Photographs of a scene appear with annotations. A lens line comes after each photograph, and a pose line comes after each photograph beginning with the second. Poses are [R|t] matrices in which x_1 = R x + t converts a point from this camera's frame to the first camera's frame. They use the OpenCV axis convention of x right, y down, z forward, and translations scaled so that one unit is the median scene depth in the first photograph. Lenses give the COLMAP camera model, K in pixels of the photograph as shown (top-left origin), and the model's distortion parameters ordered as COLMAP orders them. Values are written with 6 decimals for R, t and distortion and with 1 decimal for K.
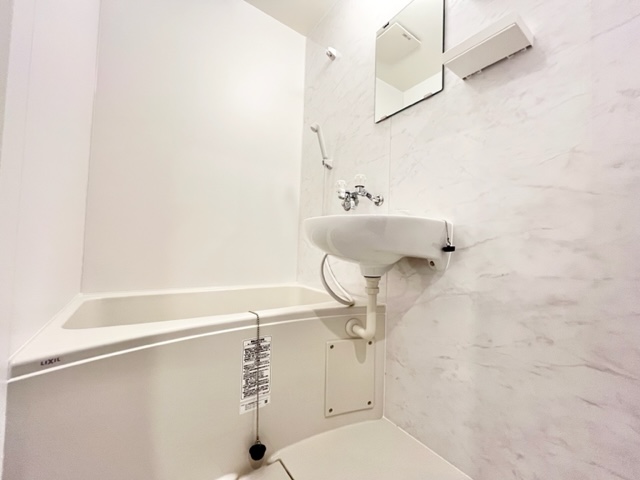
lens RADIAL K [[255.5, 0, 320.8], [0, 255.5, 241.6], [0, 0, 1]] dist [-0.003134, 0.000611]
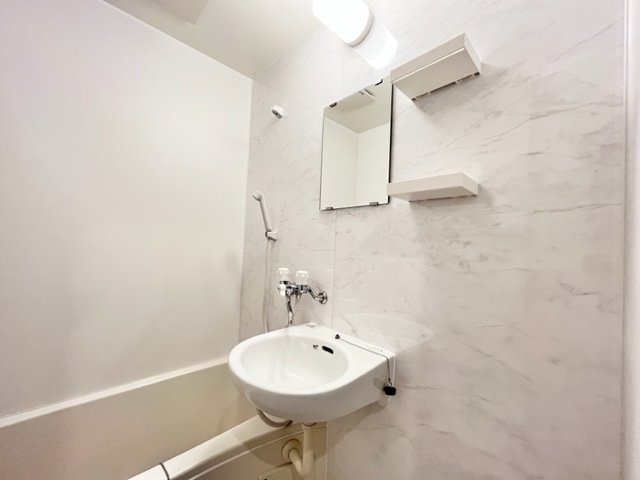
lens RADIAL K [[255.5, 0, 321.1], [0, 255.5, 238.9], [0, 0, 1]] dist [-0.003134, 0.000611]
pose [[0.989121, 0.012660, 0.146560, 0.085424], [-0.014820, 0.999797, 0.013656, -0.384955], [-0.146357, -0.015680, 0.989108, 0.102766]]
